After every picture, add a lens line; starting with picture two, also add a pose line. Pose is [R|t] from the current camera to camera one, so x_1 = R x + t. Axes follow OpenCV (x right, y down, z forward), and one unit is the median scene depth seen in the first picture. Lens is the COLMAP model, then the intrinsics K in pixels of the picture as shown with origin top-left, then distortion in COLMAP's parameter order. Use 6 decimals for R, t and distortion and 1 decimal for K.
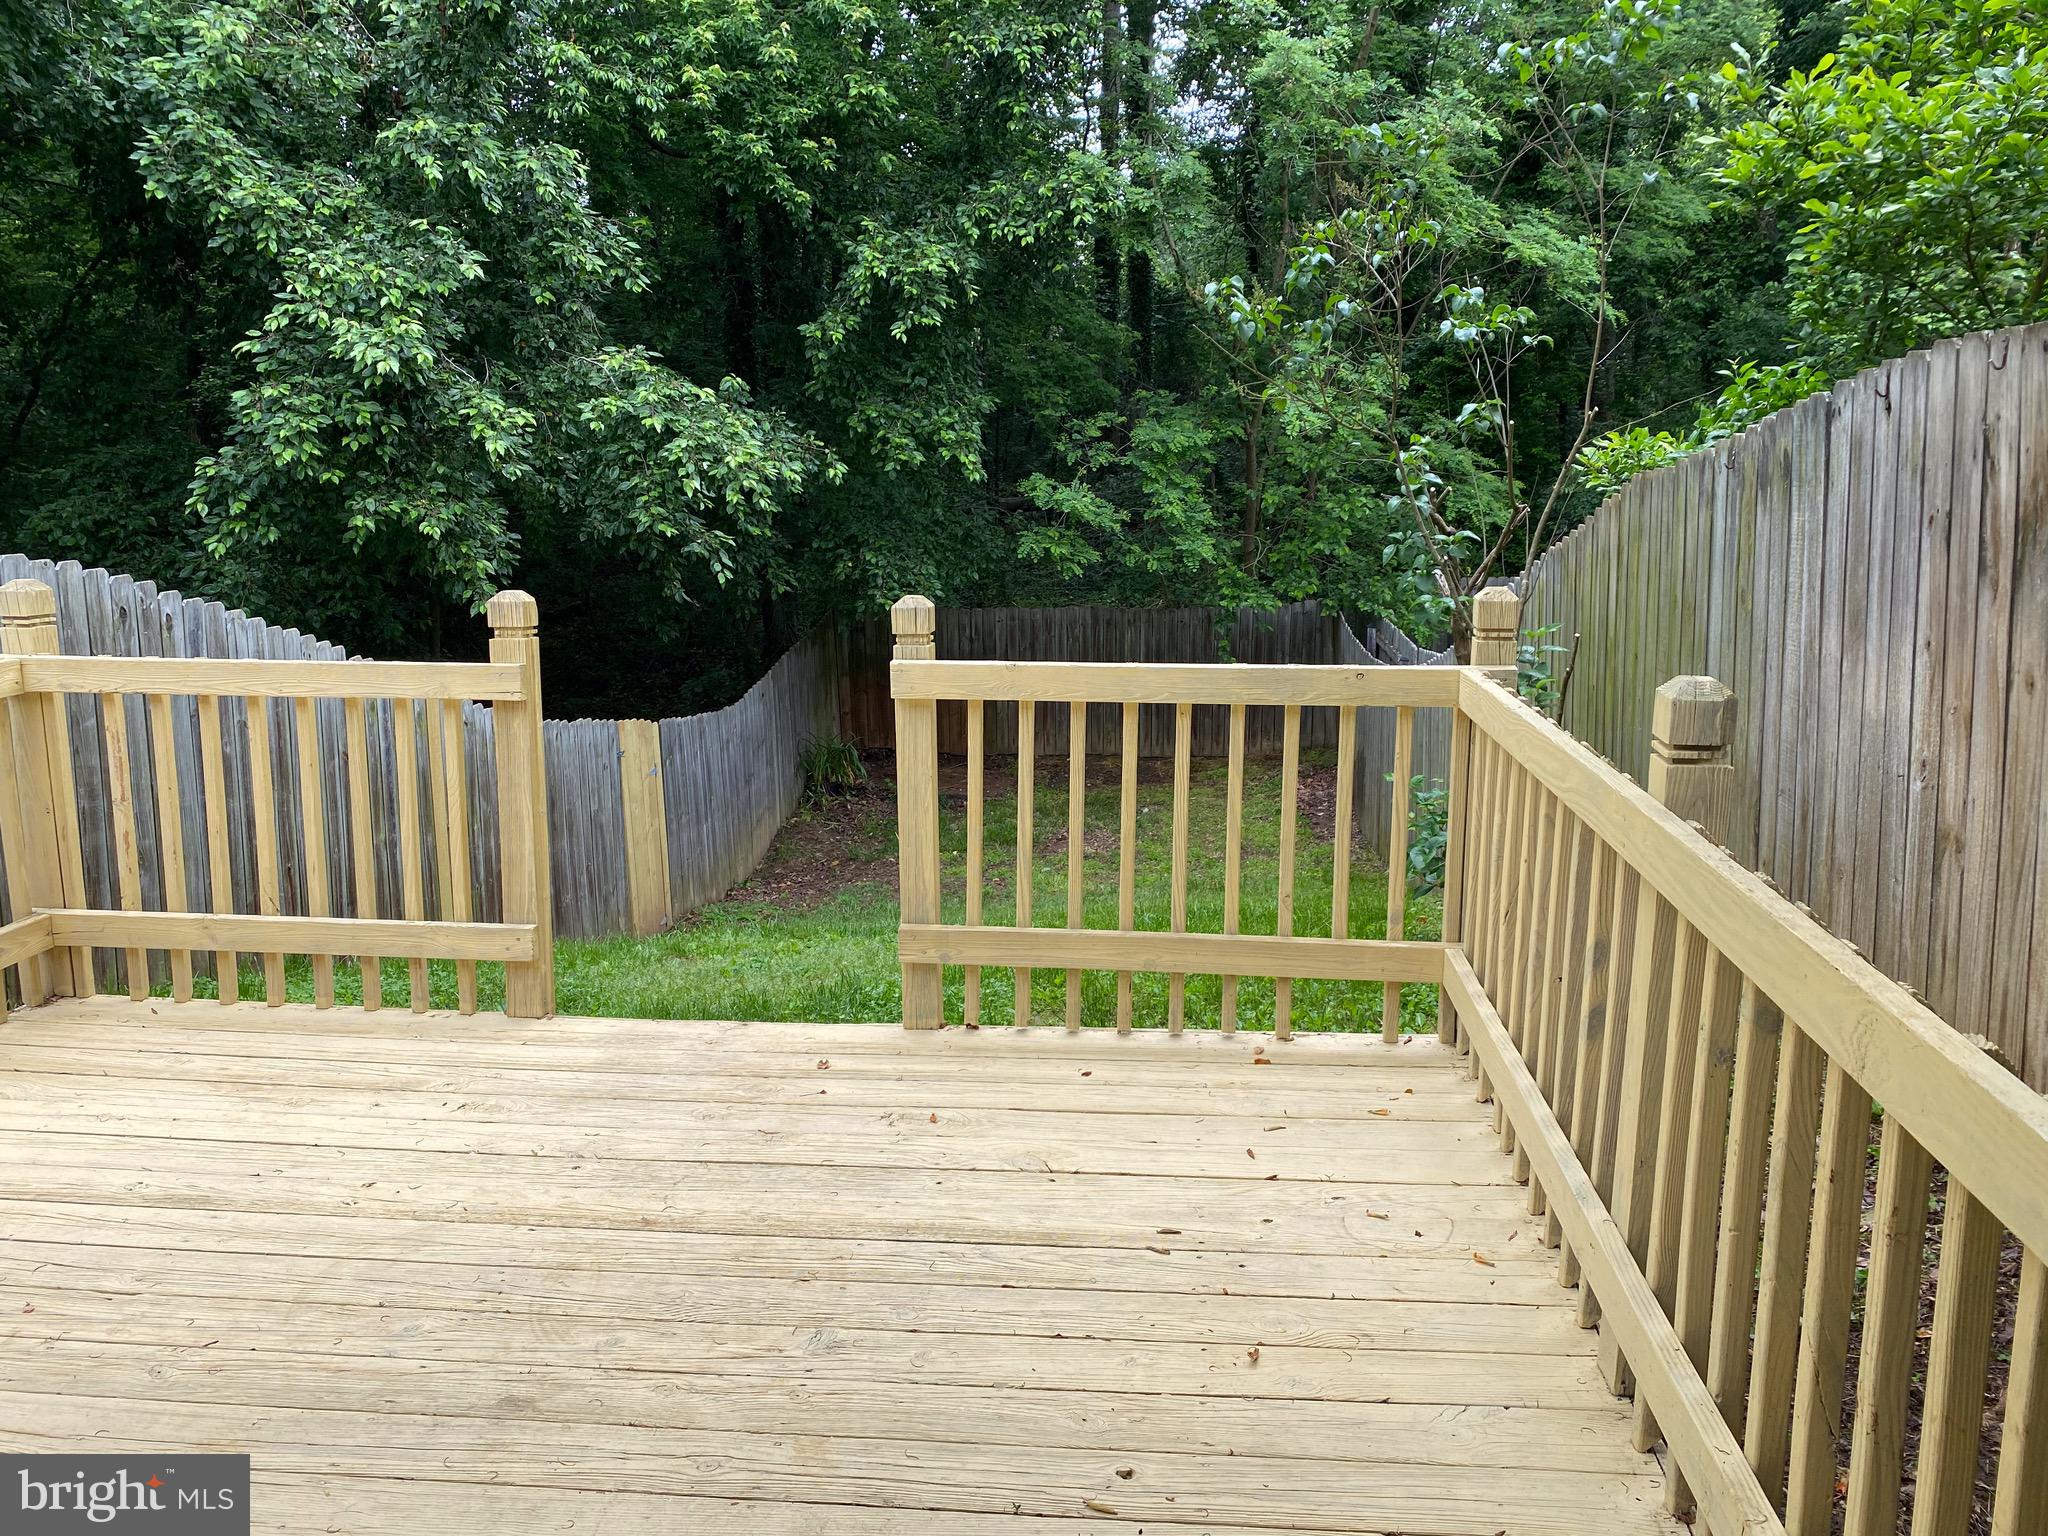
lens RADIAL K [[1553.4, 0, 1044.2], [0, 1553.4, 788.7], [0, 0, 1]] dist [0.045542, -0.052213]
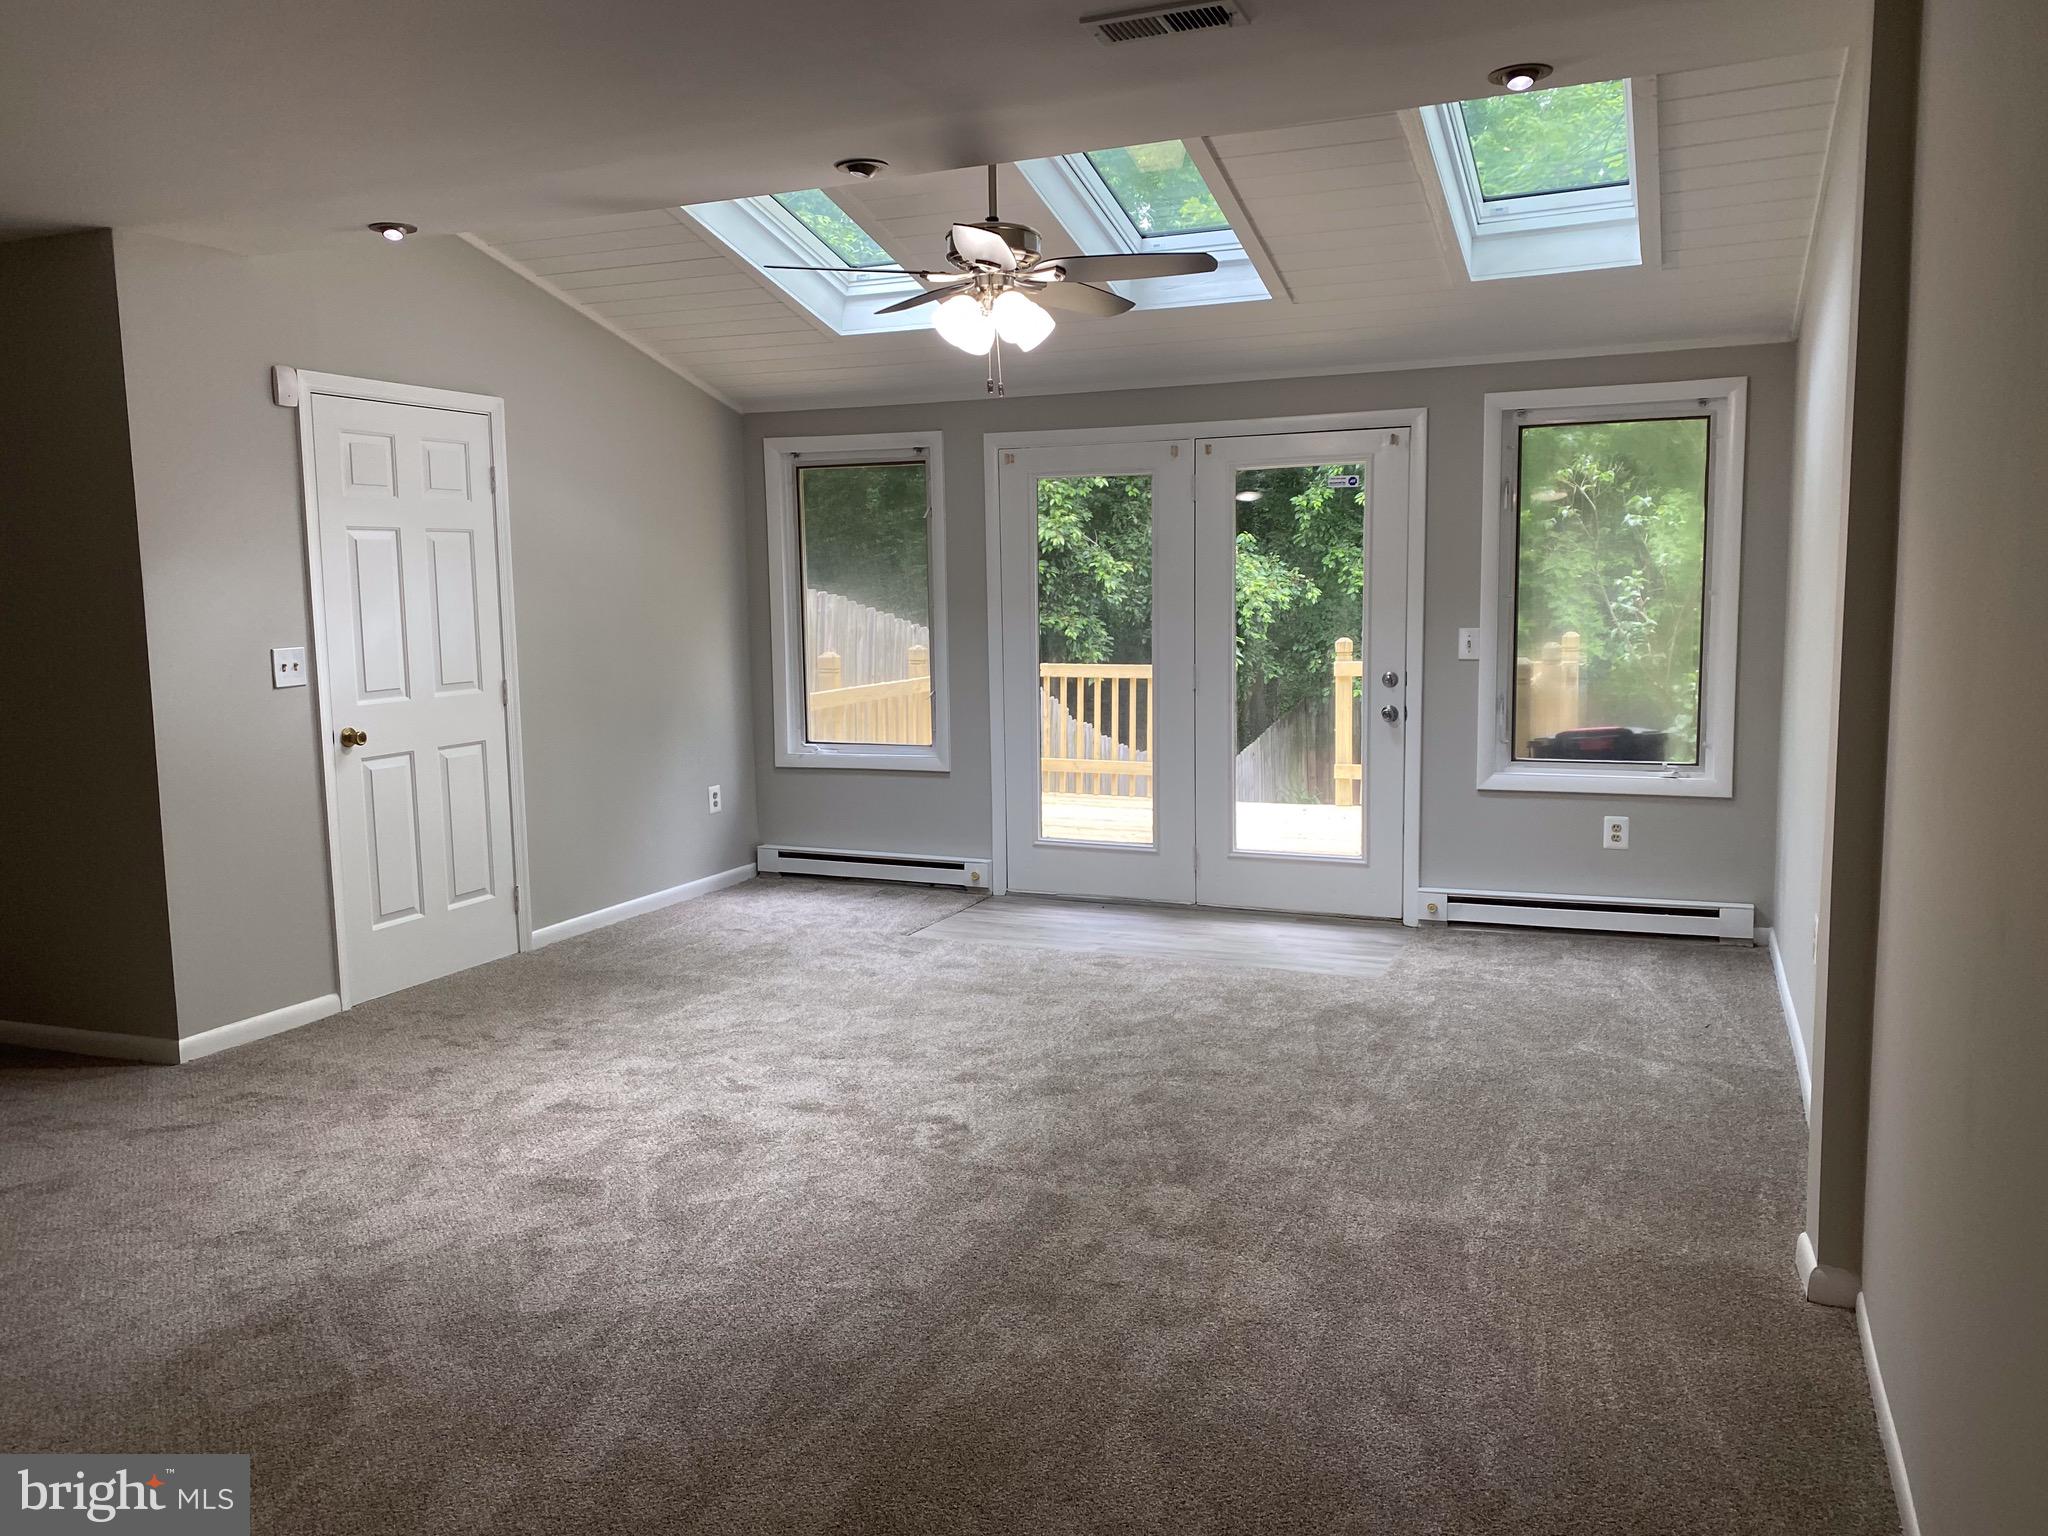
lens RADIAL K [[1553.4, 0, 1013.6], [0, 1553.4, 775.2], [0, 0, 1]] dist [0.045542, -0.052213]
pose [[0.950303, 0.022005, -0.310546, 0.063390], [-0.048976, 0.995645, -0.079322, 0.104657], [0.307449, 0.090589, 0.947243, -0.505991]]
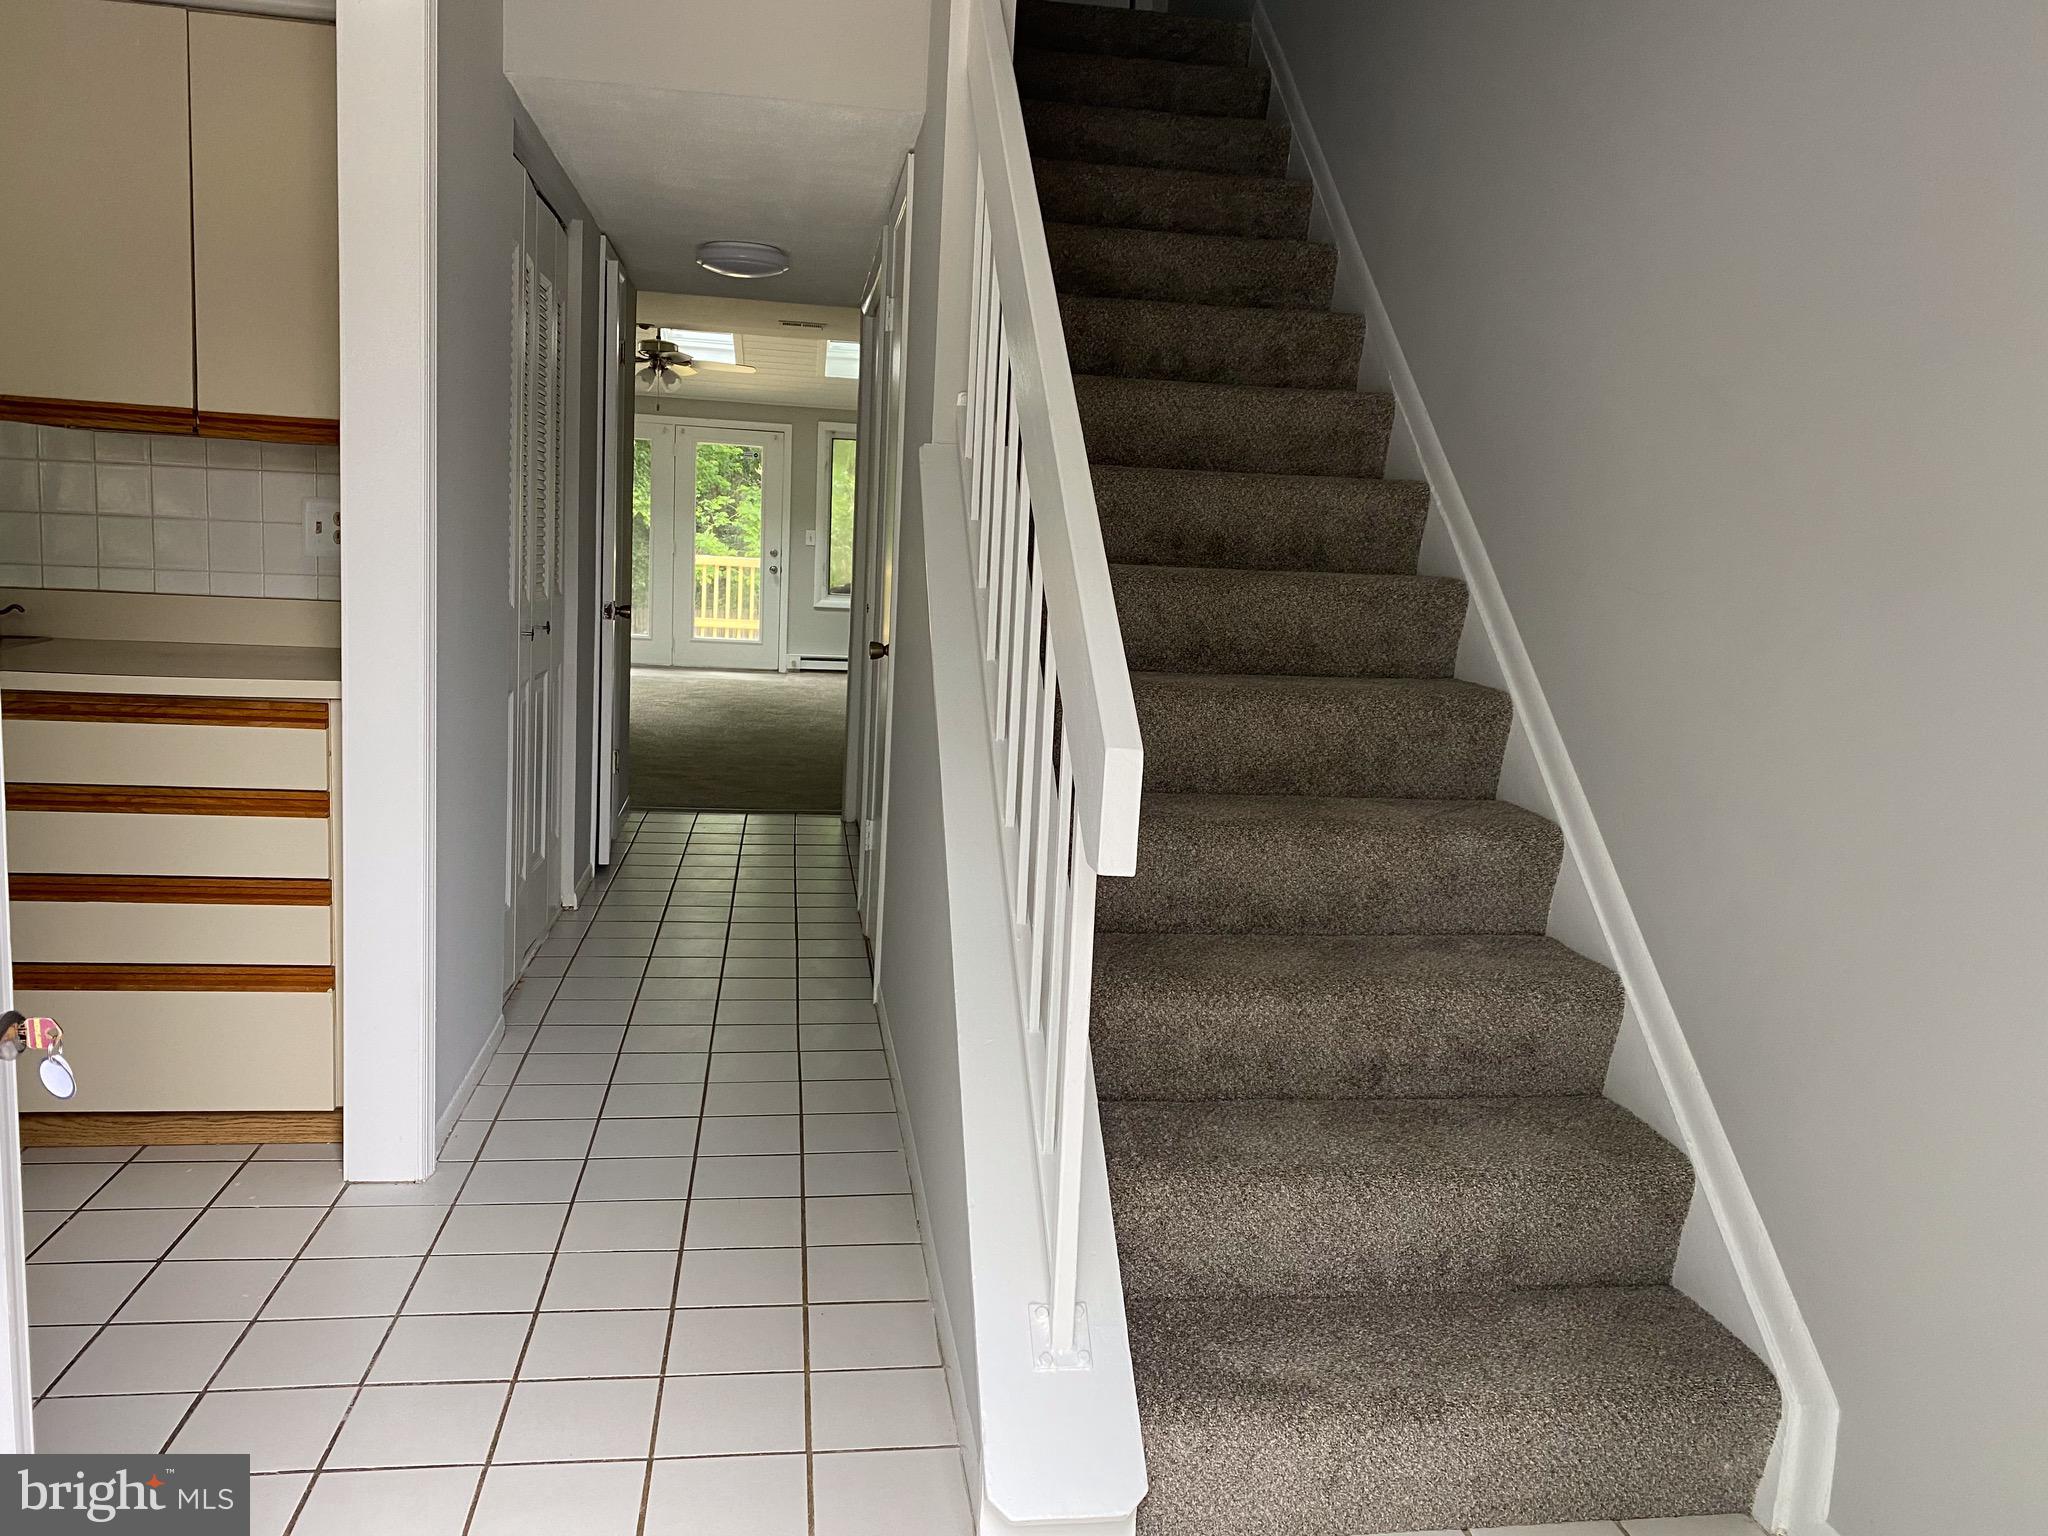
lens RADIAL K [[1553.4, 0, 1037.8], [0, 1553.4, 764.9], [0, 0, 1]] dist [0.045542, -0.052213]
pose [[0.970982, 0.014415, 0.238719, -0.054907], [0.000134, 0.998149, -0.060819, 0.235380], [-0.239154, 0.059086, 0.969182, -1.049393]]
